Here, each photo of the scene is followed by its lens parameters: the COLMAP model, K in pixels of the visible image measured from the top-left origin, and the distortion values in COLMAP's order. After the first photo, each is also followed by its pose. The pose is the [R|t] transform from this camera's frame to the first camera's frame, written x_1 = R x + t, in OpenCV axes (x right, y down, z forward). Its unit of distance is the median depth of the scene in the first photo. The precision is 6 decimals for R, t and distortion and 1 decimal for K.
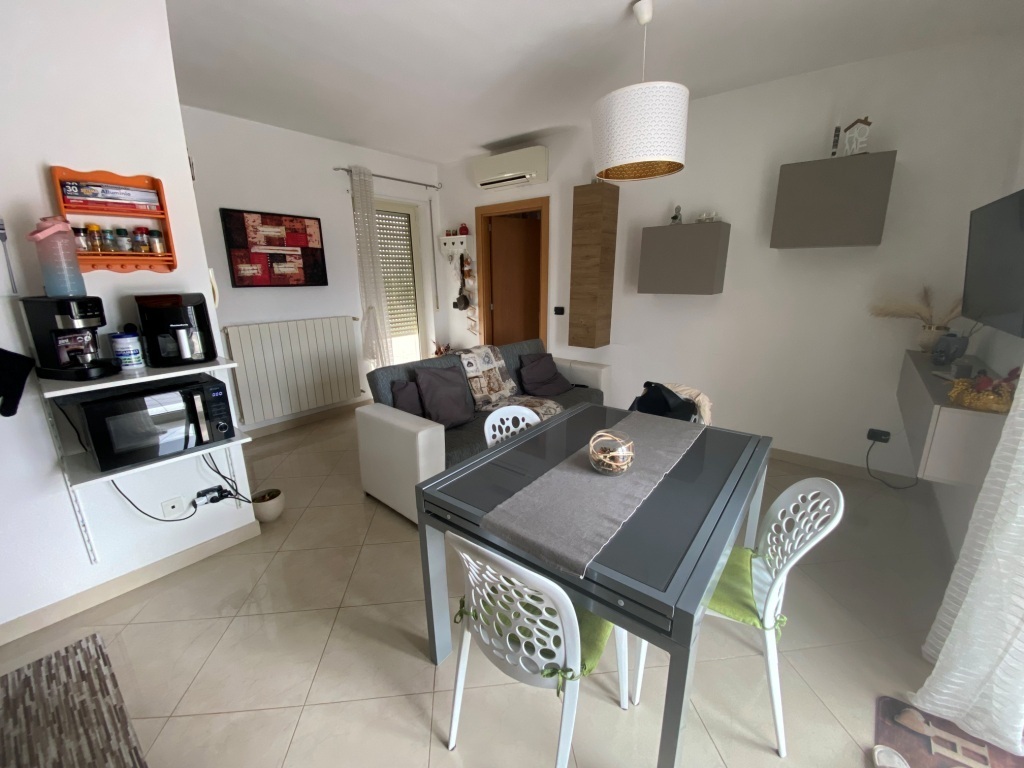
lens RADIAL K [[415.6, 0, 510.1], [0, 415.6, 389.5], [0, 0, 1]] dist [-0.008184, -0.003497]
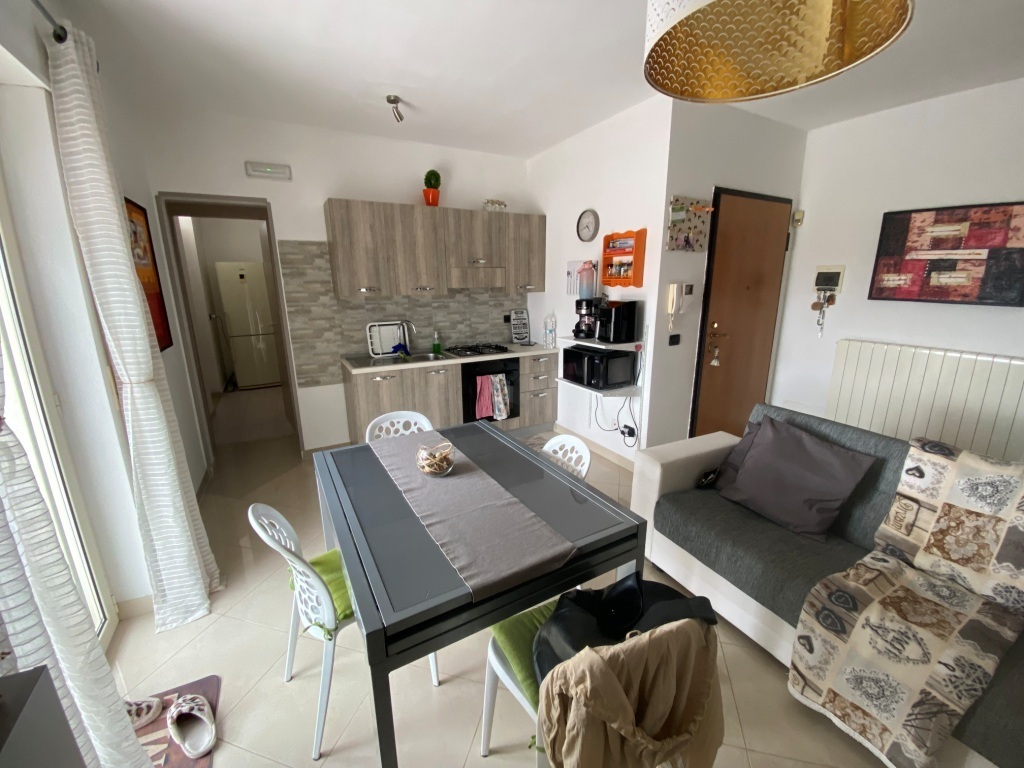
lens RADIAL K [[415.6, 0, 507.8], [0, 415.6, 378.7], [0, 0, 1]] dist [-0.008184, -0.003497]
pose [[-0.382657, 0.224249, -0.896262, 0.481090], [-0.233590, 0.915094, 0.328692, -0.197805], [0.893873, 0.335135, -0.297785, 0.613323]]
